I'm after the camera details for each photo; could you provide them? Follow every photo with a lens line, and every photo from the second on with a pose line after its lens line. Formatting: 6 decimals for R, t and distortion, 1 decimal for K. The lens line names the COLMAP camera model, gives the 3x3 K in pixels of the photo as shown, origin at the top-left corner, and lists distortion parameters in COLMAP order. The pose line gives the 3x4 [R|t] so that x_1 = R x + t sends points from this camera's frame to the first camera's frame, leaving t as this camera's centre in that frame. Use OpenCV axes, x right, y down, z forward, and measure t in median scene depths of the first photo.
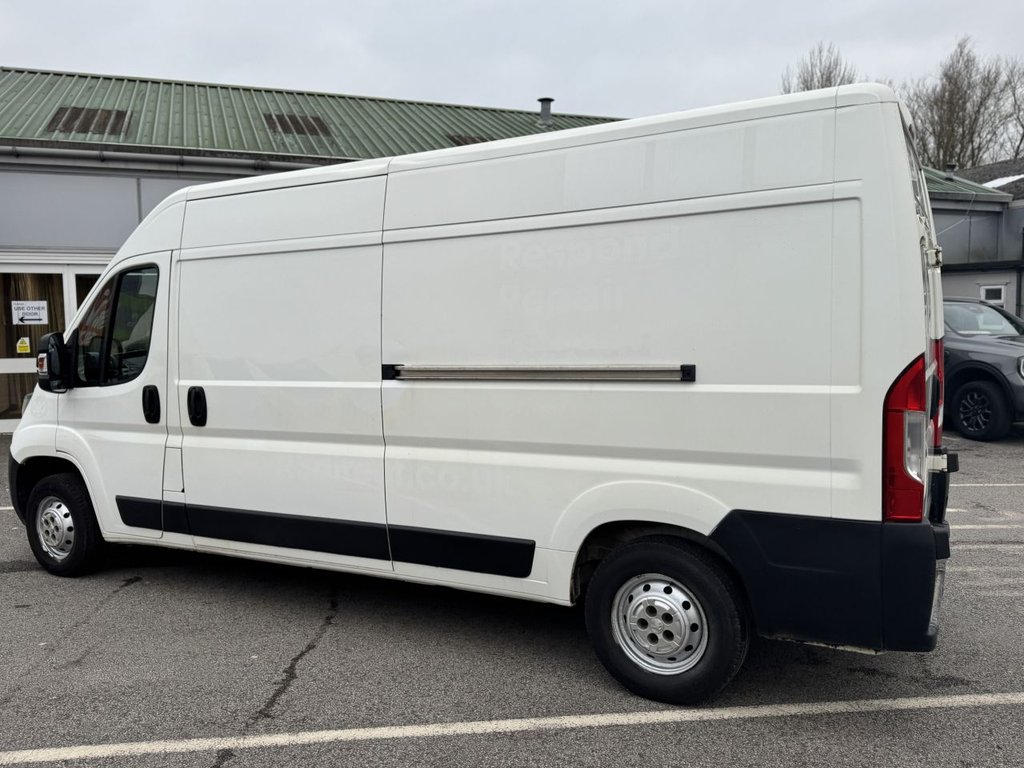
lens RADIAL K [[825.5, 0, 495.2], [0, 825.5, 382.1], [0, 0, 1]] dist [0.092949, -0.136466]
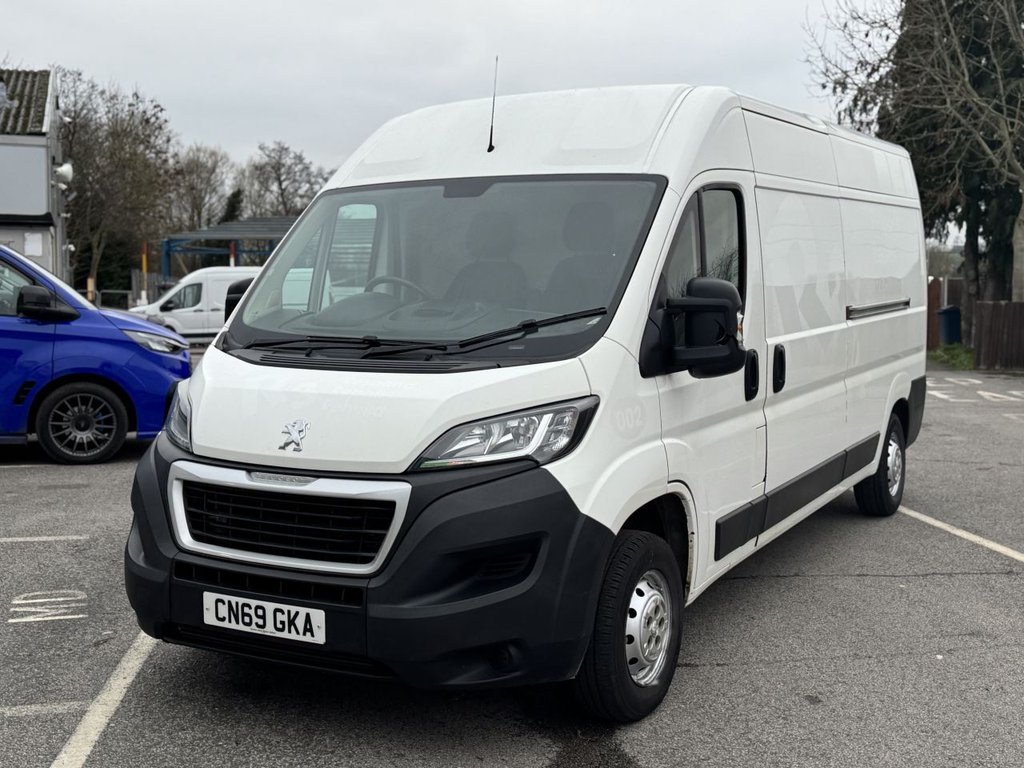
lens RADIAL K [[1230.1, 0, 512.0], [0, 1230.1, 384.0], [0, 0, 1]] dist [0.179993, -0.398114]
pose [[-0.007893, -0.070752, 0.997463, -1.582507], [0.081986, 0.994090, 0.071162, -0.064076], [-0.996602, 0.082340, -0.002046, 1.272278]]
